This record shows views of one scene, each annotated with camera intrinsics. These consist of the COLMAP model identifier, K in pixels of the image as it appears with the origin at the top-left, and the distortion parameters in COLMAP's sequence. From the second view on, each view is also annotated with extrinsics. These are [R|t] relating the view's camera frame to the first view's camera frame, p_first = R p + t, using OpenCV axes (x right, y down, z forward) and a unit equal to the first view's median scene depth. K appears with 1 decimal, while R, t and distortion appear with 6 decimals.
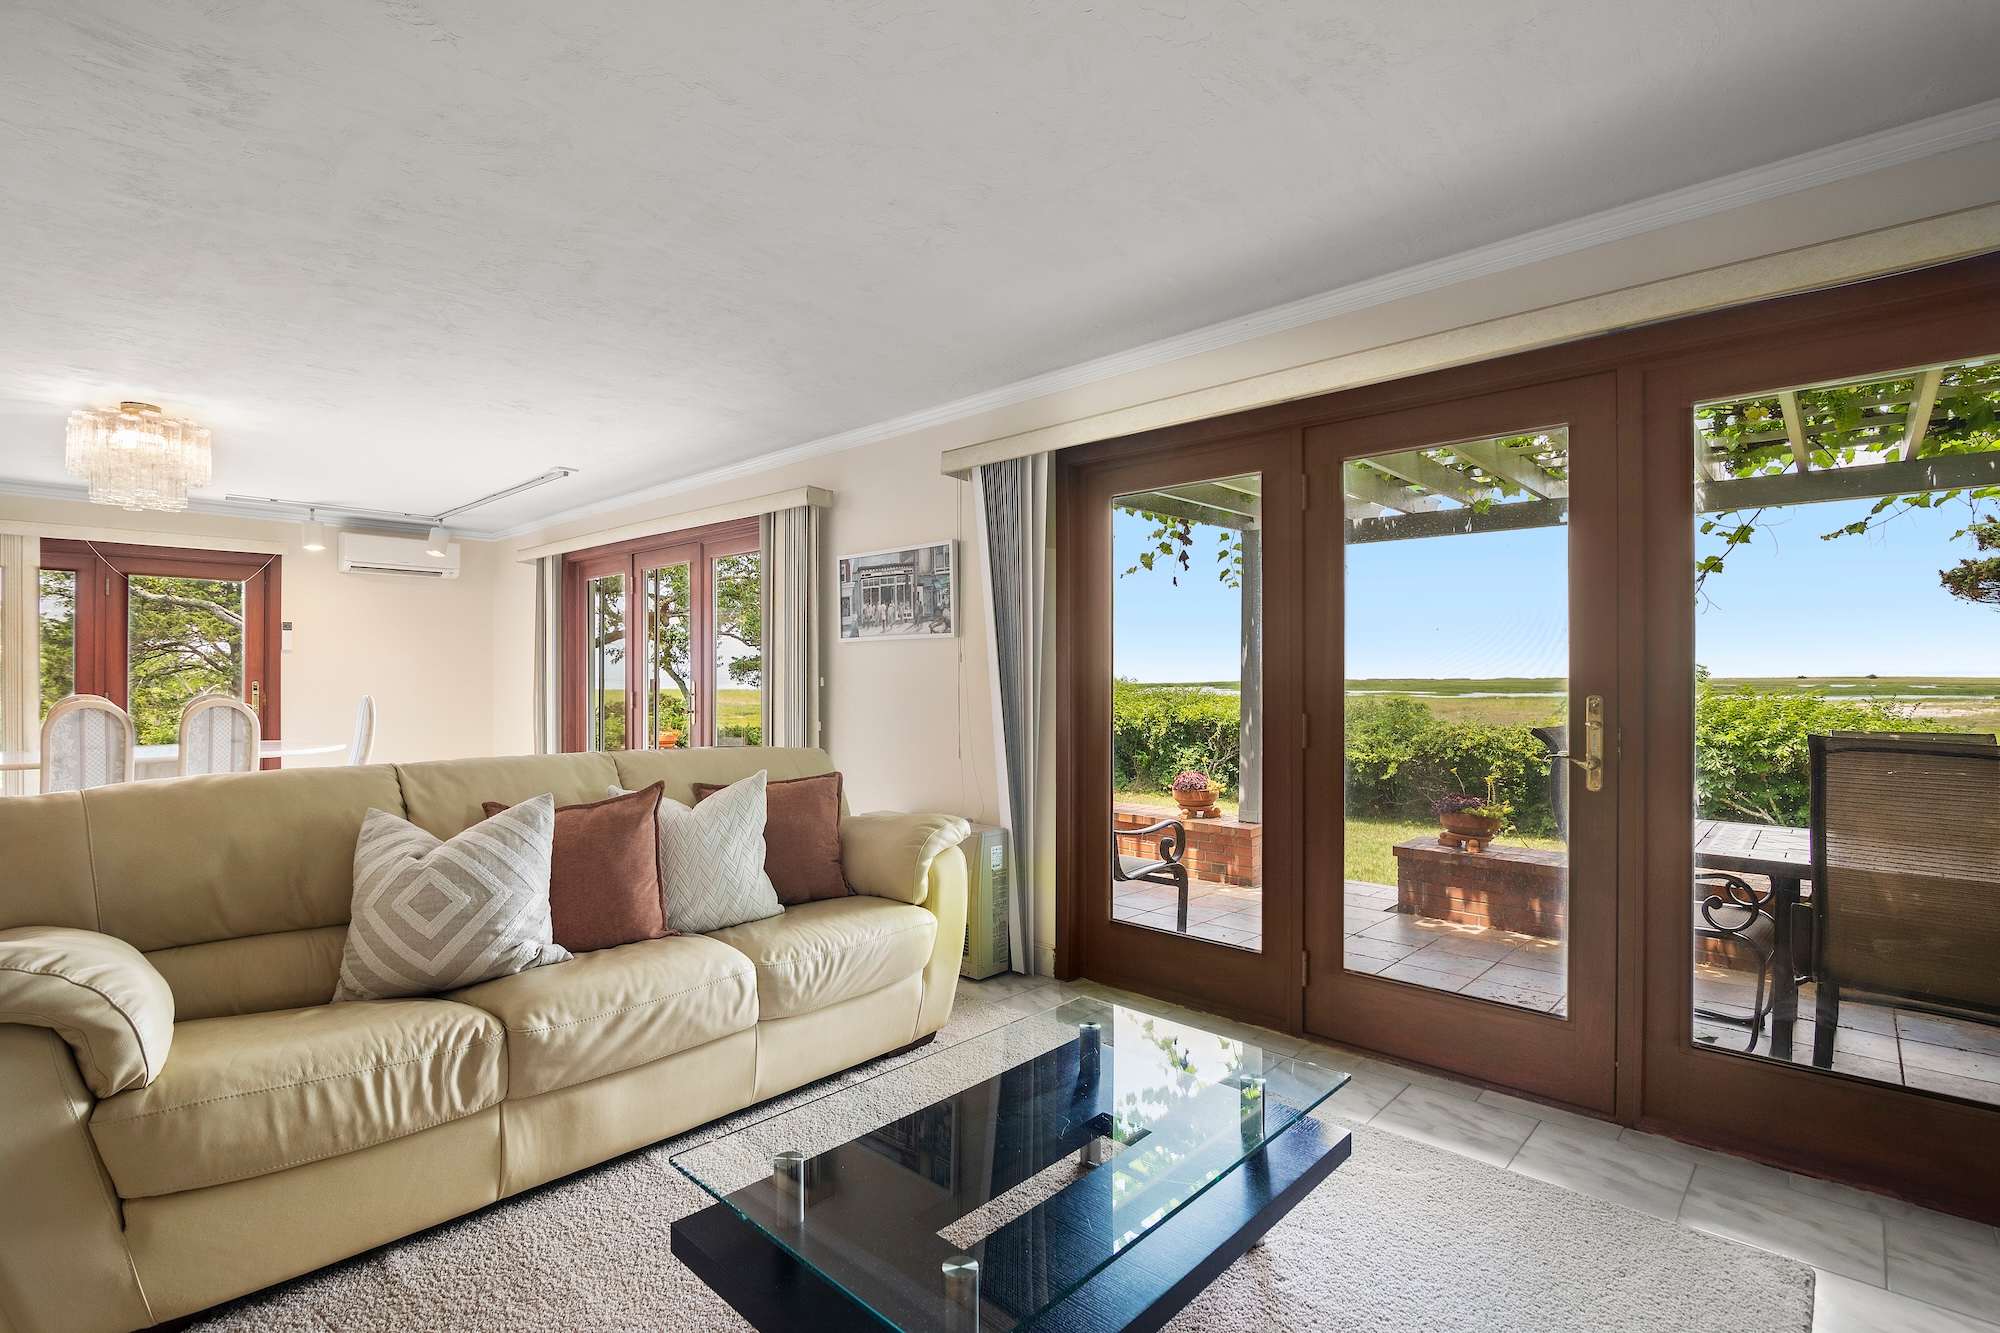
lens RADIAL K [[926.2, 0, 1005.4], [0, 926.2, 671.5], [0, 0, 1]] dist [-0.016957, 0.000249]
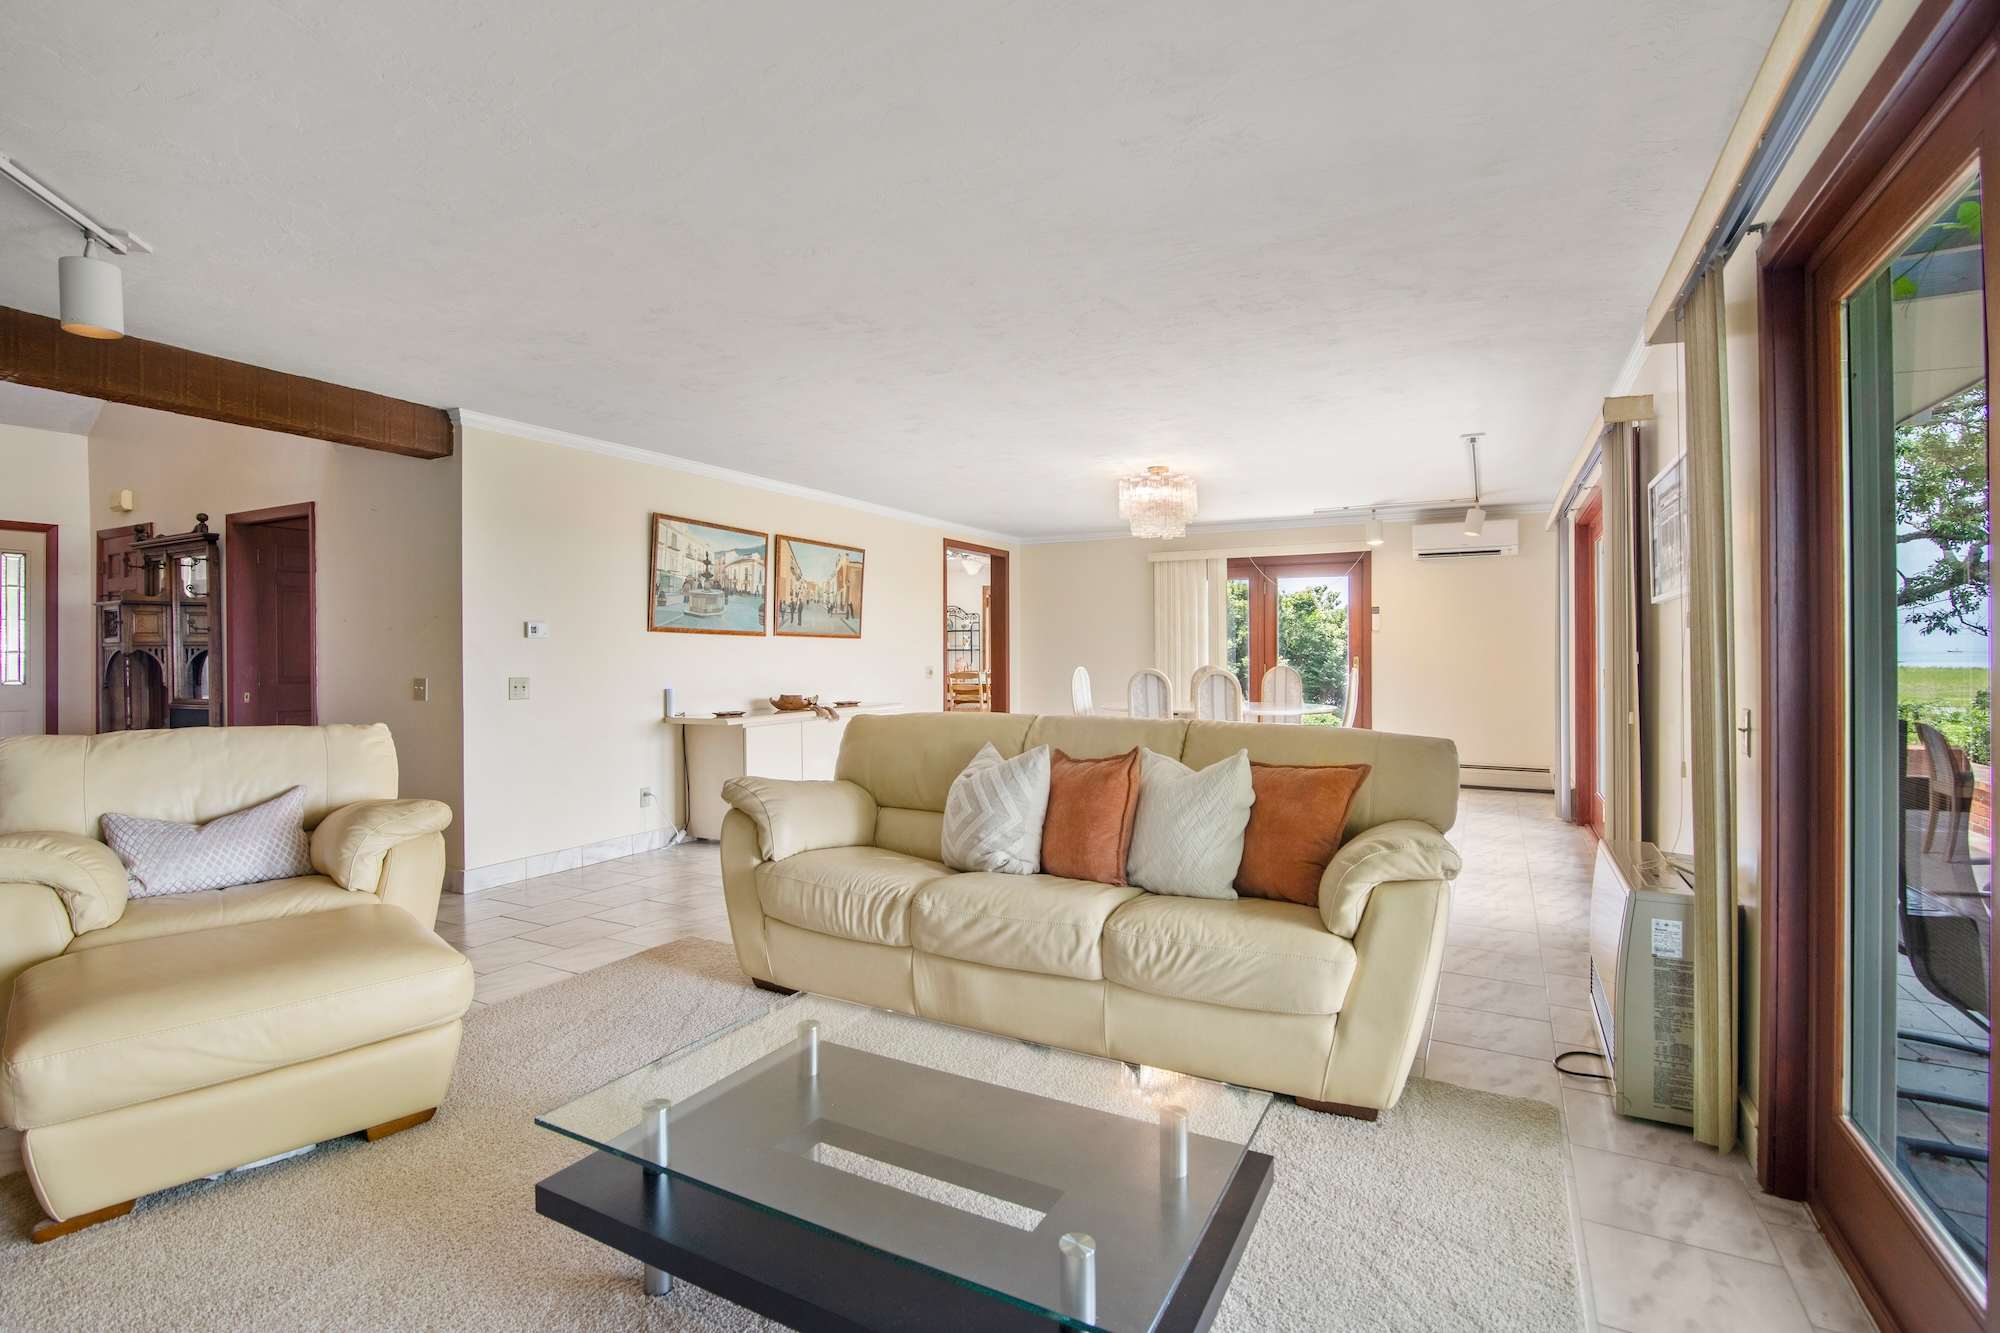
lens RADIAL K [[926.2, 0, 1005.9], [0, 926.2, 654.6], [0, 0, 1]] dist [-0.016957, 0.000249]
pose [[0.276393, 0.003628, -0.961038, 0.704884], [0.003962, 0.999980, 0.004914, 0.002857], [0.961037, -0.005166, 0.276373, 0.594361]]
